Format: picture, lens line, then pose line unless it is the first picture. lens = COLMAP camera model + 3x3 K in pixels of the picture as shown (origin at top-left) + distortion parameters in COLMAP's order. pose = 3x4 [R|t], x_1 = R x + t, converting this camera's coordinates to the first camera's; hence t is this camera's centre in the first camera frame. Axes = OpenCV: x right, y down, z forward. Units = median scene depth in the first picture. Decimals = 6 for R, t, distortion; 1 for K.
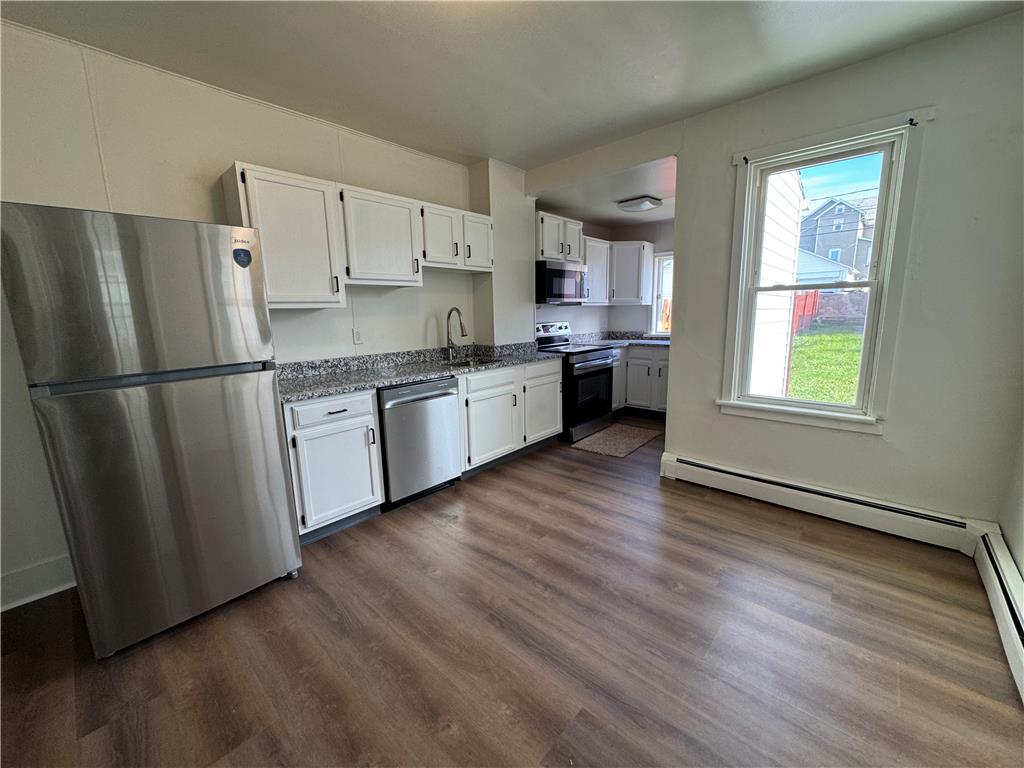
lens RADIAL K [[409.1, 0, 510.8], [0, 409.1, 382.9], [0, 0, 1]] dist [-0.001828, -0.000082]
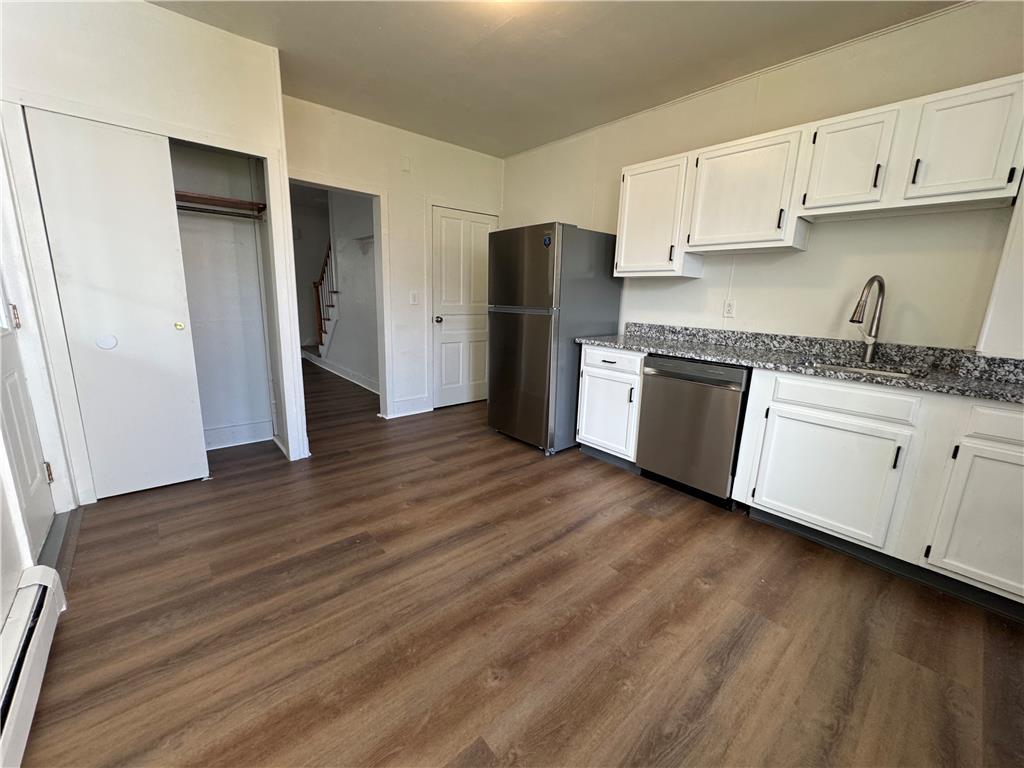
lens RADIAL K [[409.1, 0, 510.8], [0, 409.1, 382.9], [0, 0, 1]] dist [-0.001828, -0.000082]
pose [[-0.114580, 0.225841, -0.967402, 0.656071], [-0.202255, 0.948116, 0.245294, -0.089303], [0.972607, 0.223767, -0.062957, 0.669370]]
